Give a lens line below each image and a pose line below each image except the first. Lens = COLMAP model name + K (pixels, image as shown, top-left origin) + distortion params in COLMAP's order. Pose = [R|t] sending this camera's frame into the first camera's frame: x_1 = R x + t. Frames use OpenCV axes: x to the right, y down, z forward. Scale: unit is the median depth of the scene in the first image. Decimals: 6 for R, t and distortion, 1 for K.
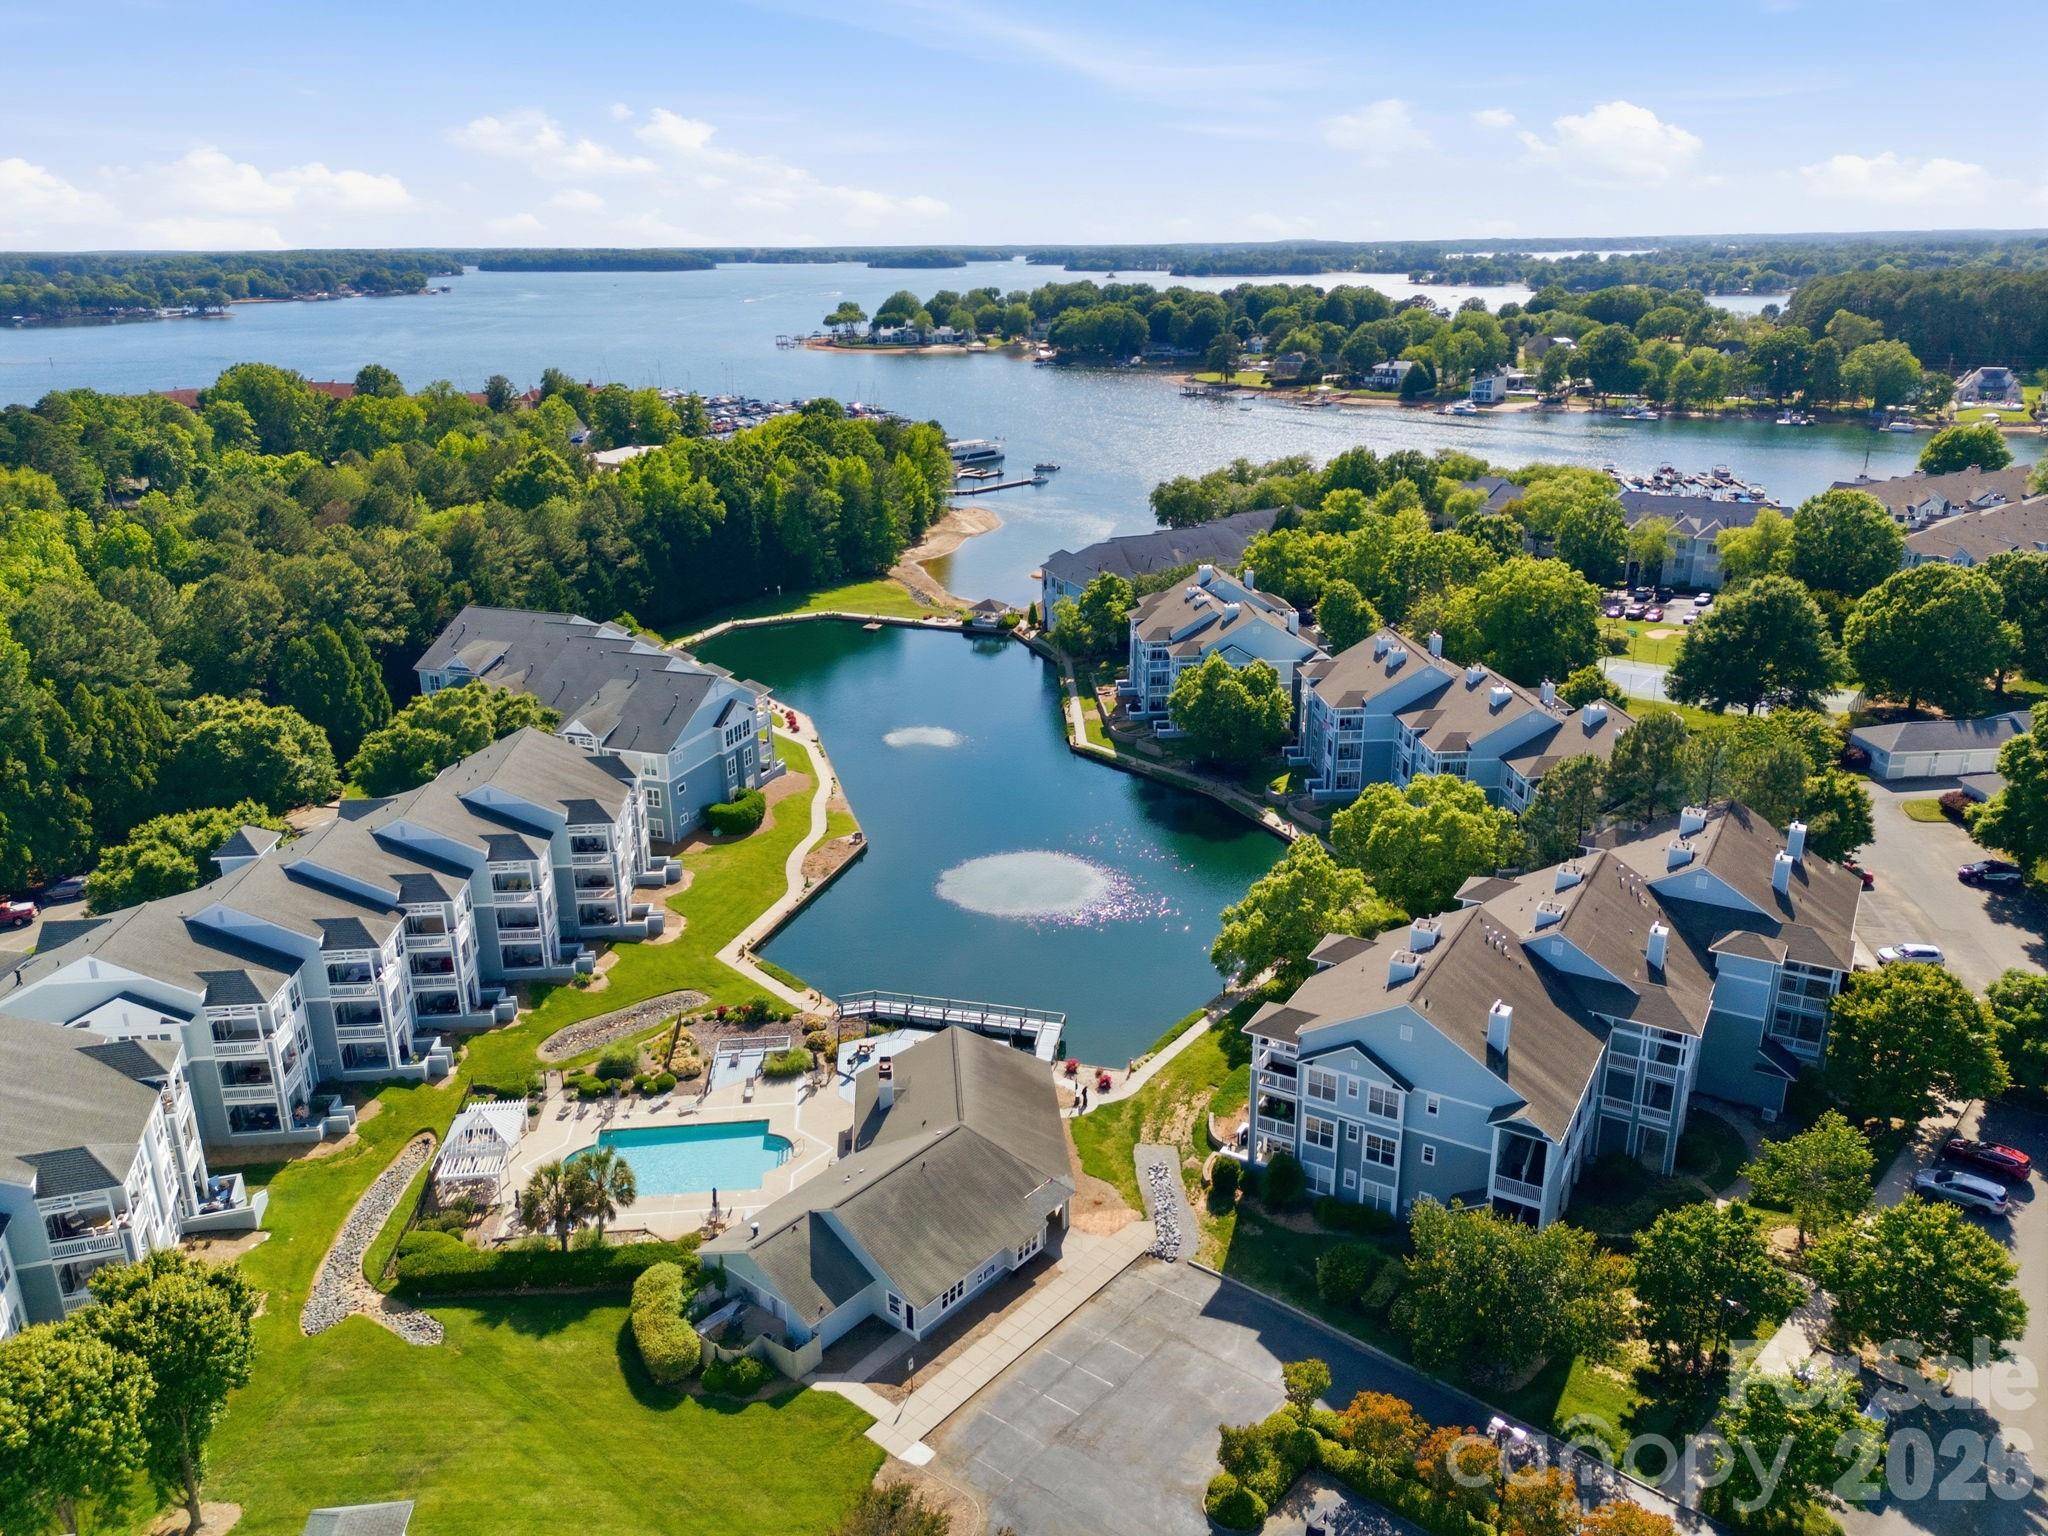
lens RADIAL K [[1492.0, 0, 1028.6], [0, 1492.0, 767.5], [0, 0, 1]] dist [0.079497, -0.087133]
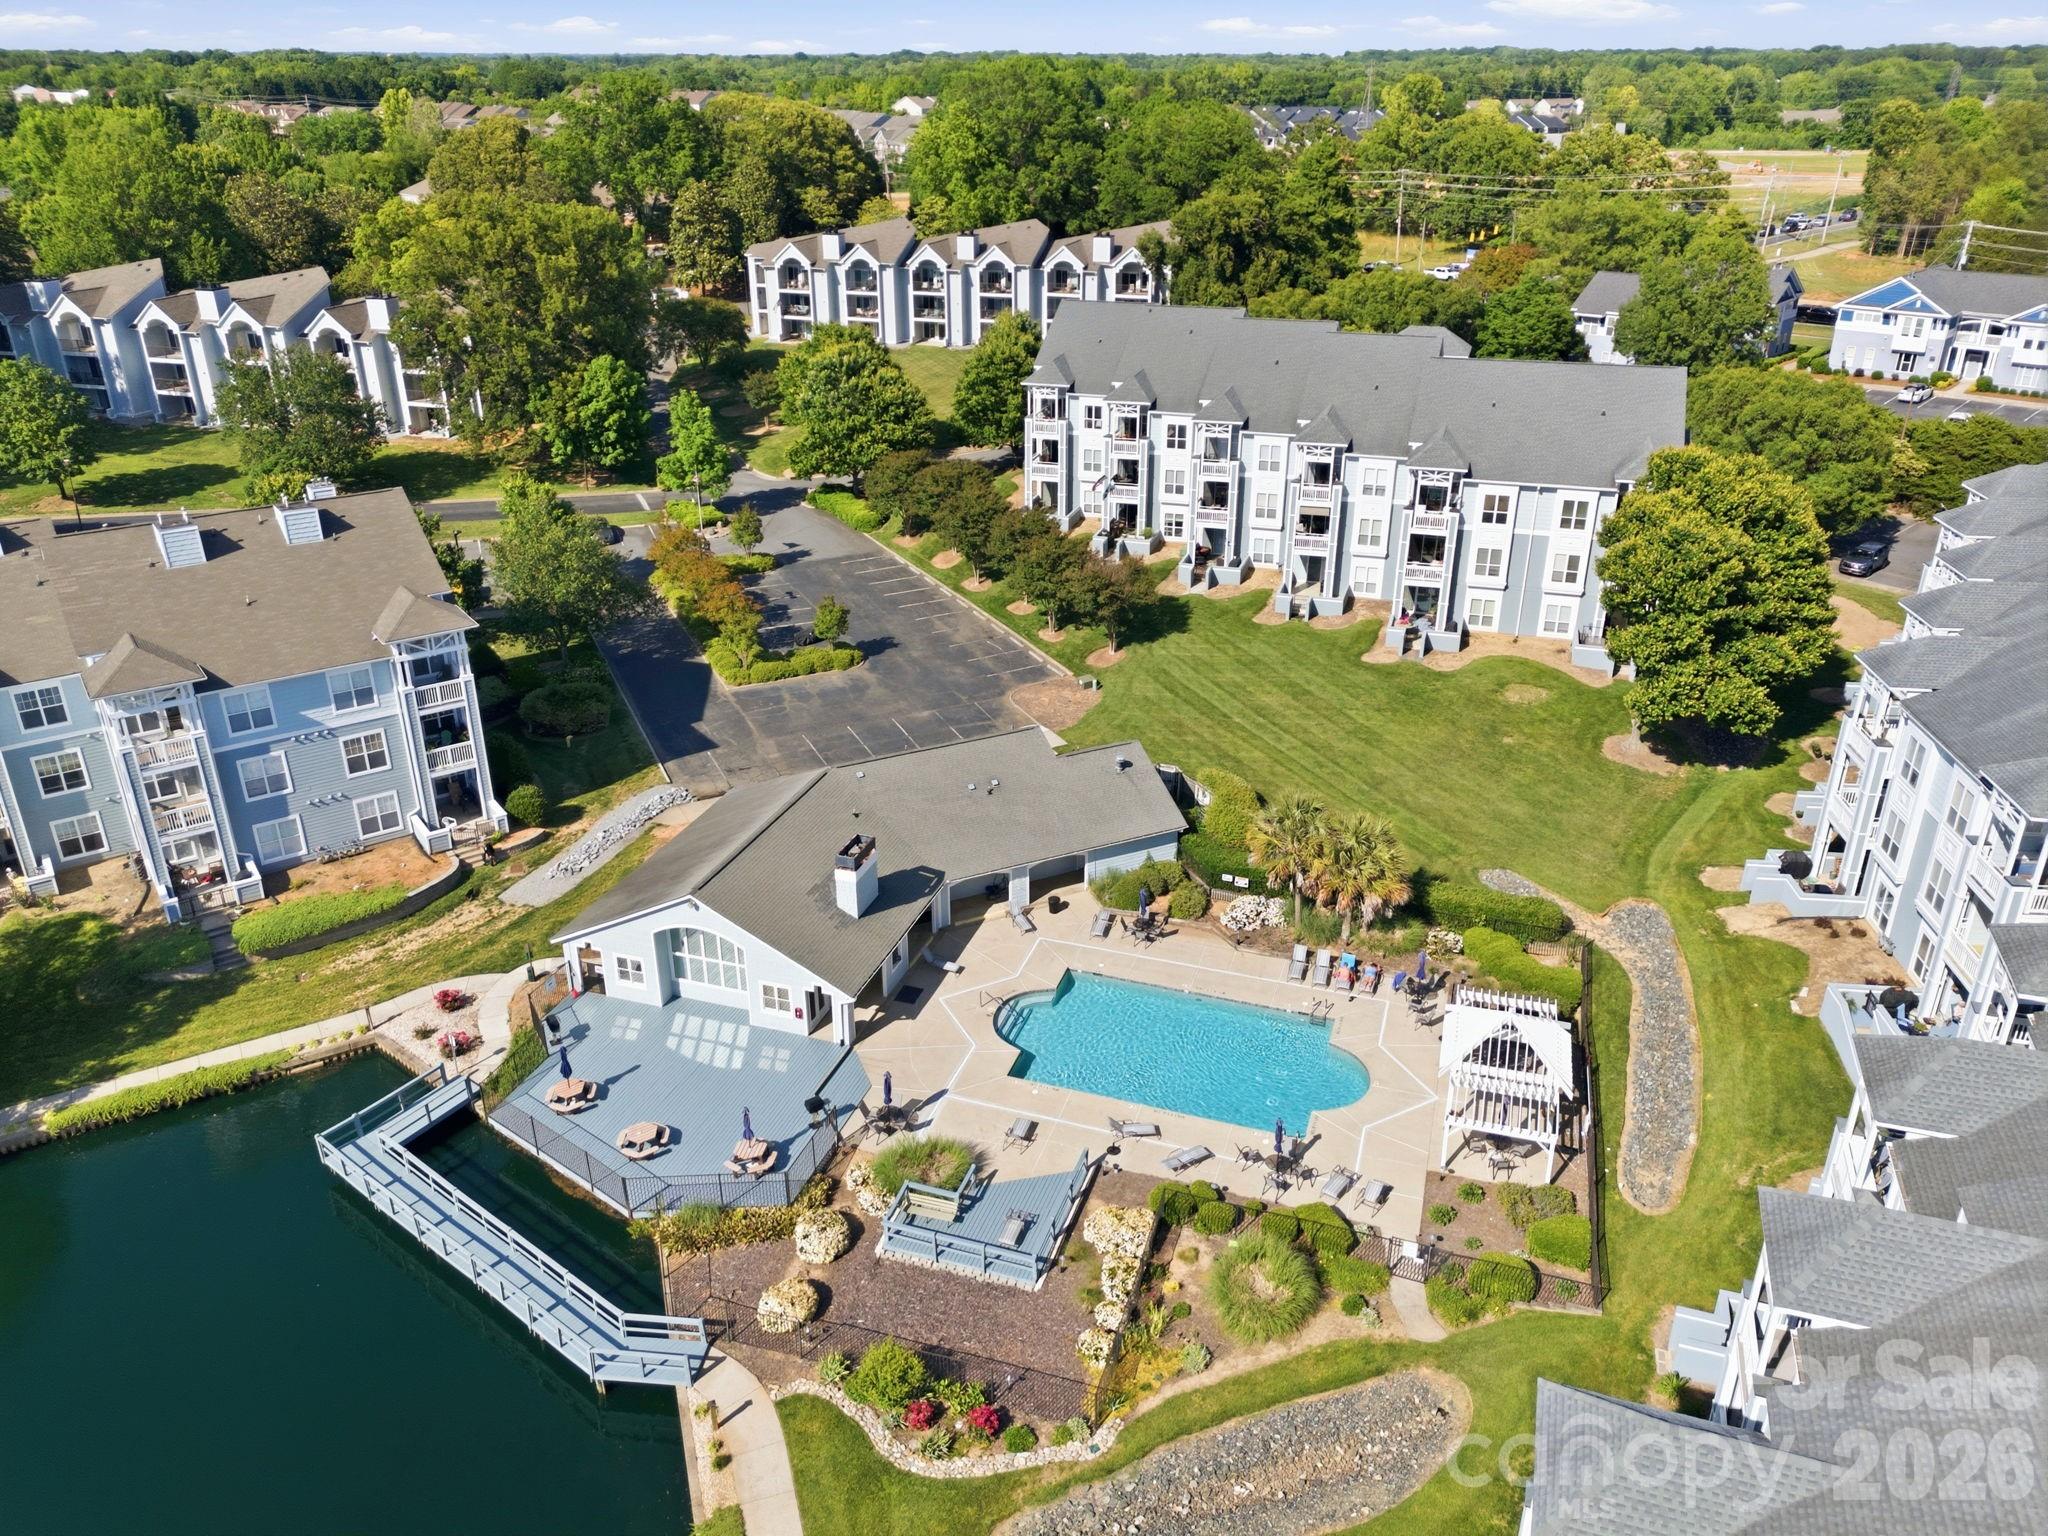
lens RADIAL K [[1492.0, 0, 1028.6], [0, 1492.0, 767.5], [0, 0, 1]] dist [0.079497, -0.087133]
pose [[-0.921047, -0.159725, 0.355192, -0.201996], [0.129876, 0.733849, 0.666782, -0.124814], [-0.367159, 0.660268, -0.655164, 0.727772]]
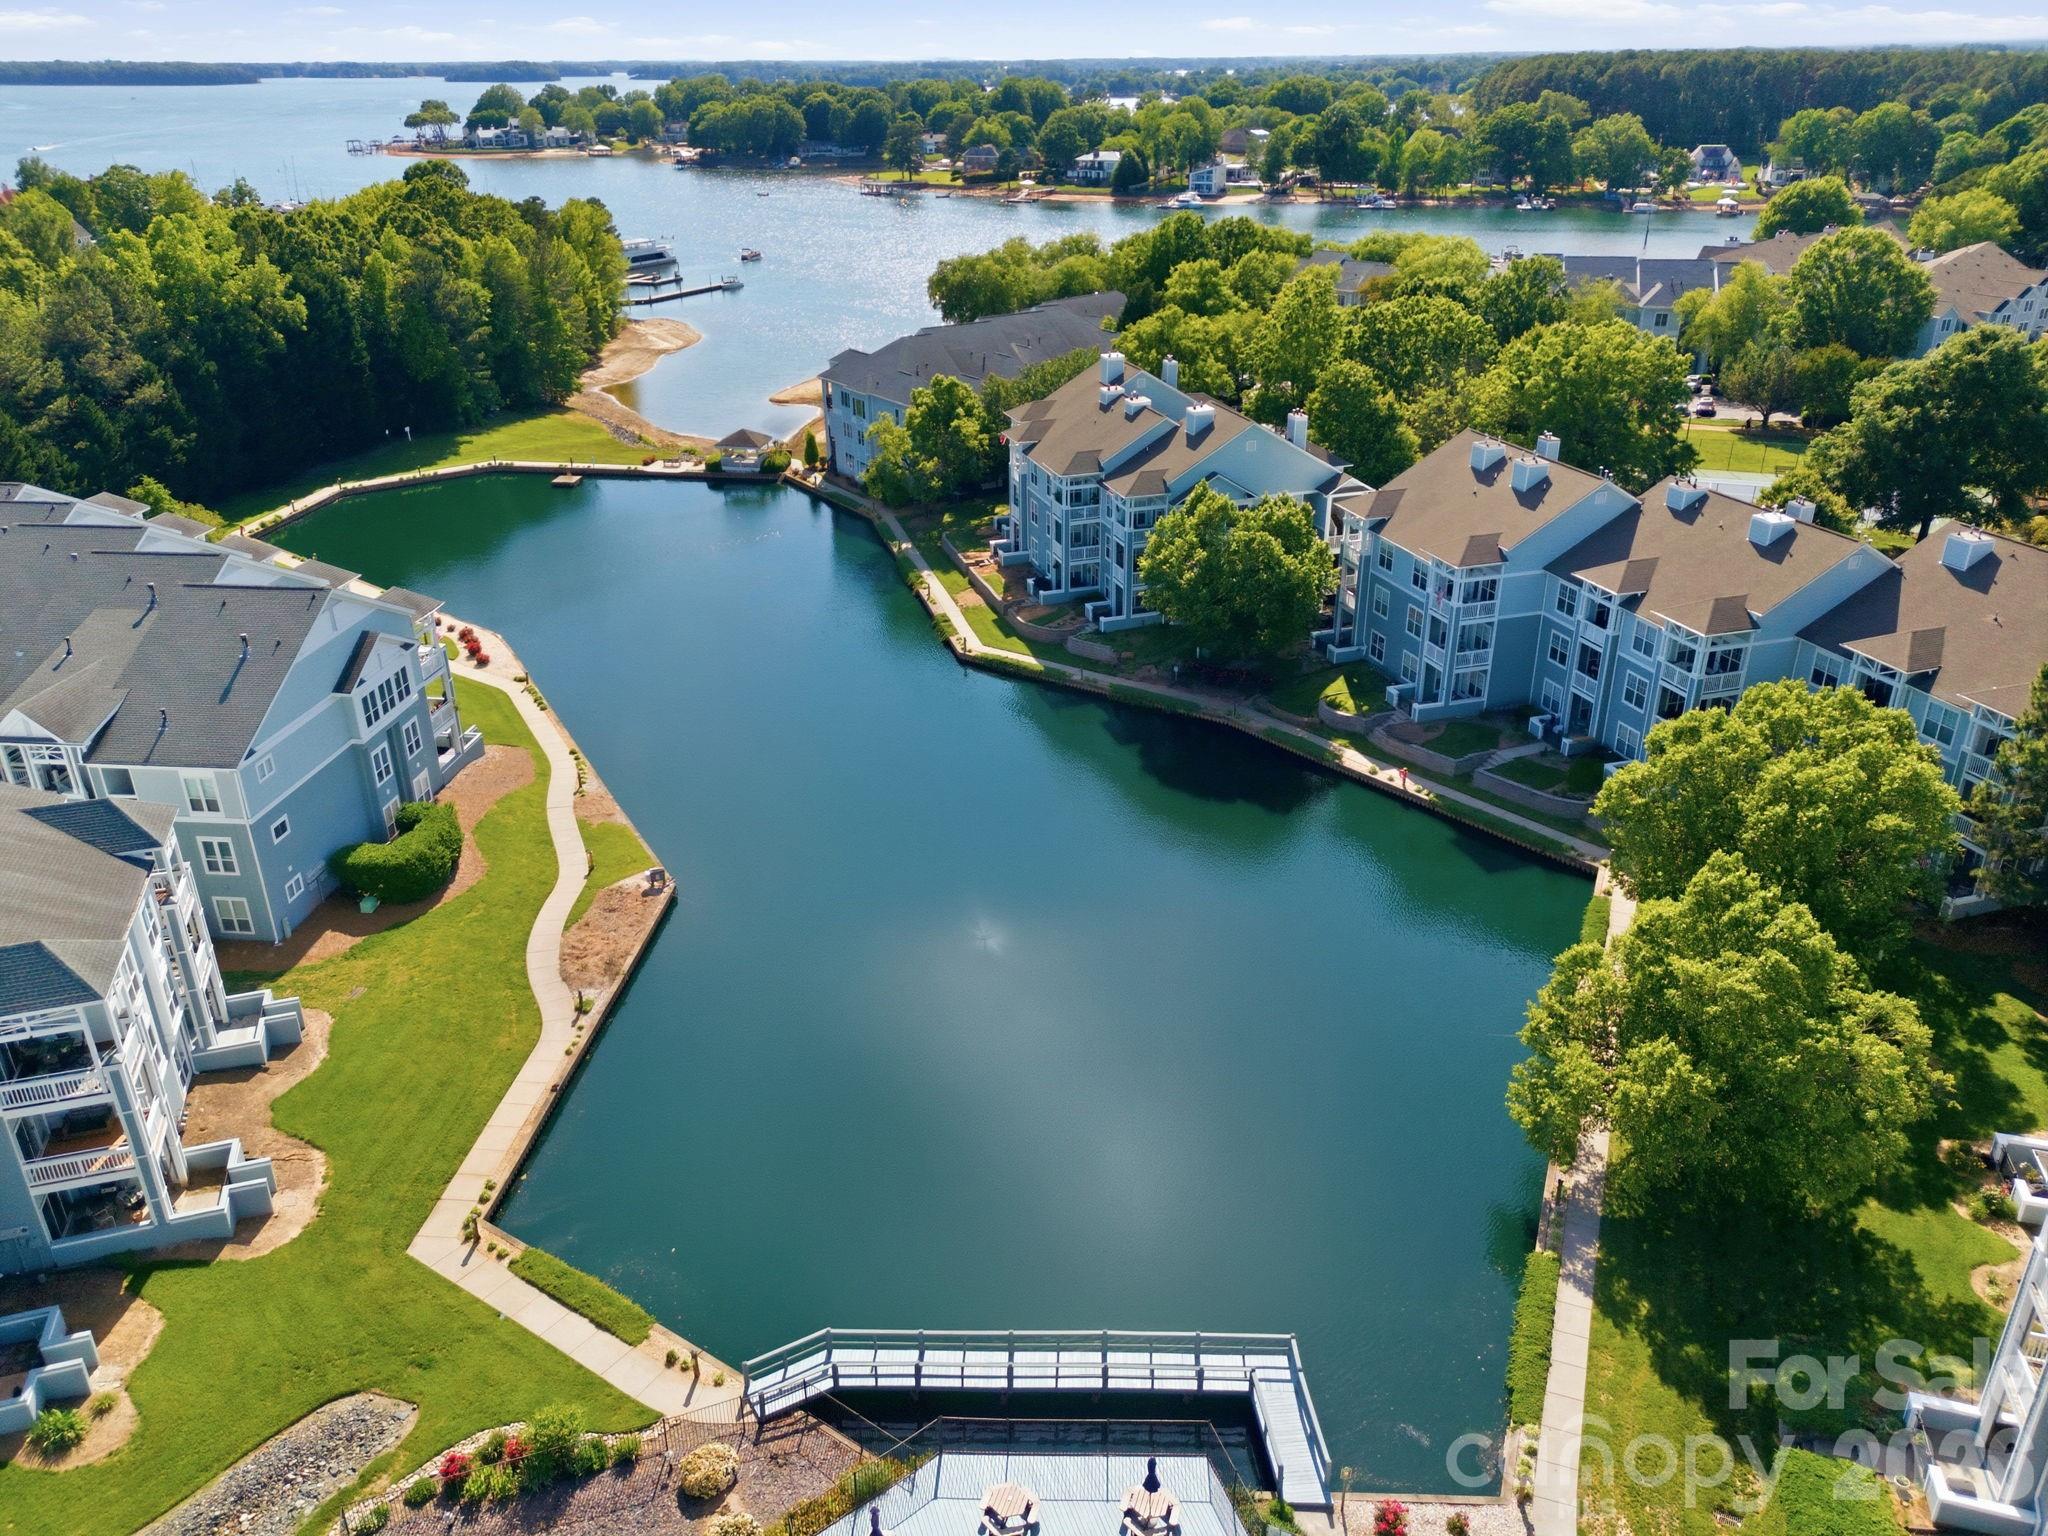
lens RADIAL K [[1492.0, 0, 1028.6], [0, 1492.0, 767.5], [0, 0, 1]] dist [0.079497, -0.087133]
pose [[0.971928, -0.098569, 0.213635, -0.080392], [0.076645, 0.991126, 0.108601, -0.032736], [-0.222444, -0.089179, 0.970858, 0.383983]]
